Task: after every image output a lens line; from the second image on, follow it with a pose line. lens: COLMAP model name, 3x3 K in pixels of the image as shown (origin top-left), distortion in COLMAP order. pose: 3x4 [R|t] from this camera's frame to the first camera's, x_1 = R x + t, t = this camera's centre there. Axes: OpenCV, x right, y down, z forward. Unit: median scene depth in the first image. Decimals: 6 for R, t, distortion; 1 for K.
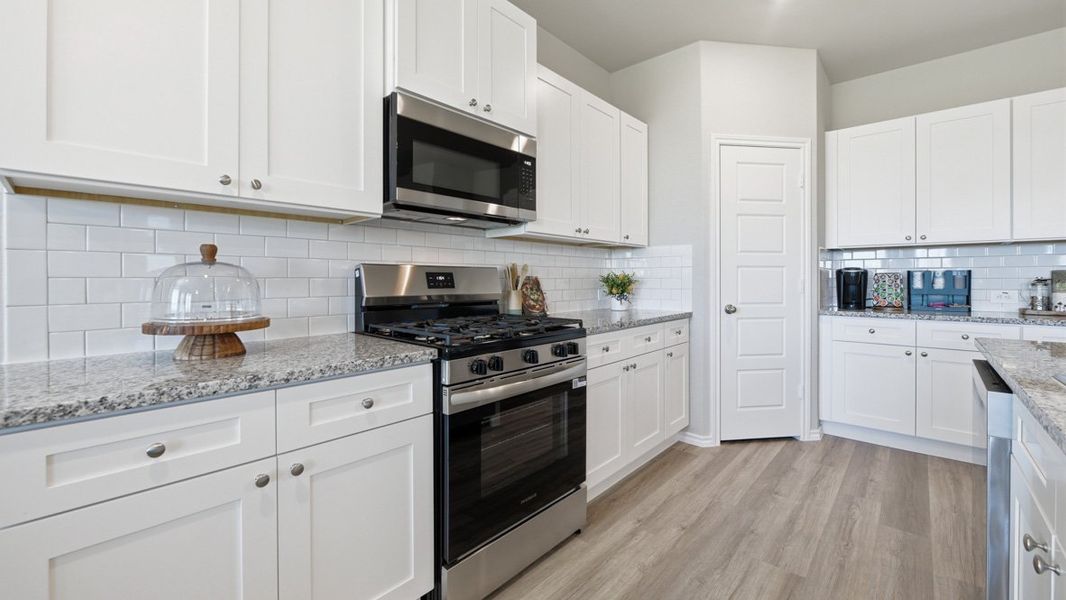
lens RADIAL K [[426.5, 0, 539.9], [0, 426.5, 280.8], [0, 0, 1]] dist [-0.003433, -0.000345]
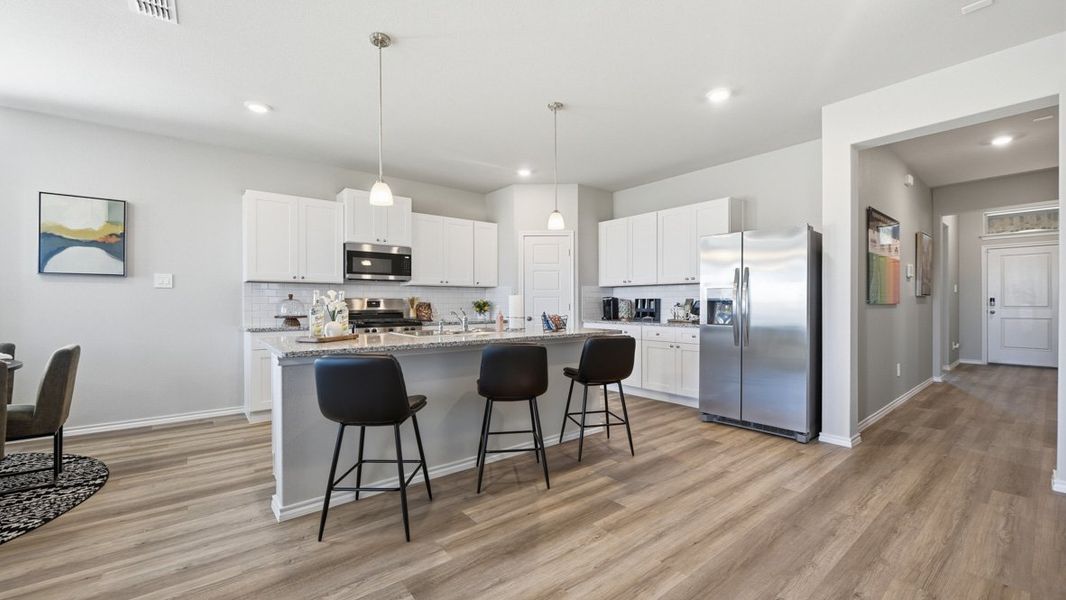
lens RADIAL K [[427.0, 0, 533.0], [0, 427.0, 300.0], [0, 0, 1]] dist [0.000048, -0.000044]
pose [[0.986045, -0.002149, -0.166465, 1.043431], [0.000129, 0.999926, -0.012142, 0.004675], [0.166479, 0.011951, 0.985973, -1.256606]]
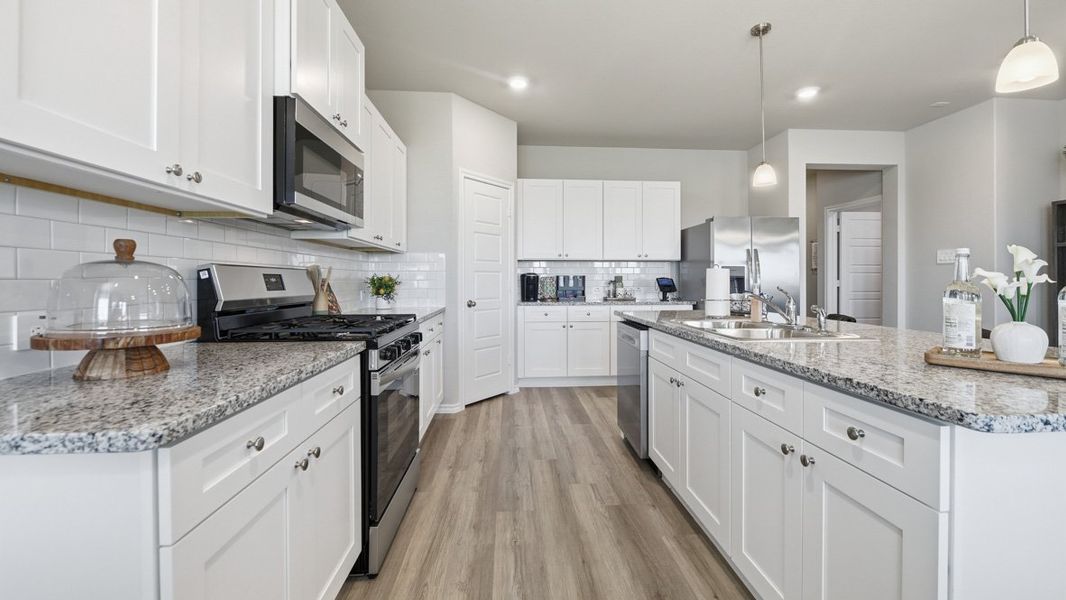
lens RADIAL K [[426.5, 0, 539.9], [0, 426.5, 280.8], [0, 0, 1]] dist [-0.003433, -0.000345]
pose [[0.696753, -0.000103, 0.717311, -0.458305], [0.002448, 0.999995, -0.002235, -0.000651], [-0.717307, 0.003313, 0.696749, -0.091898]]
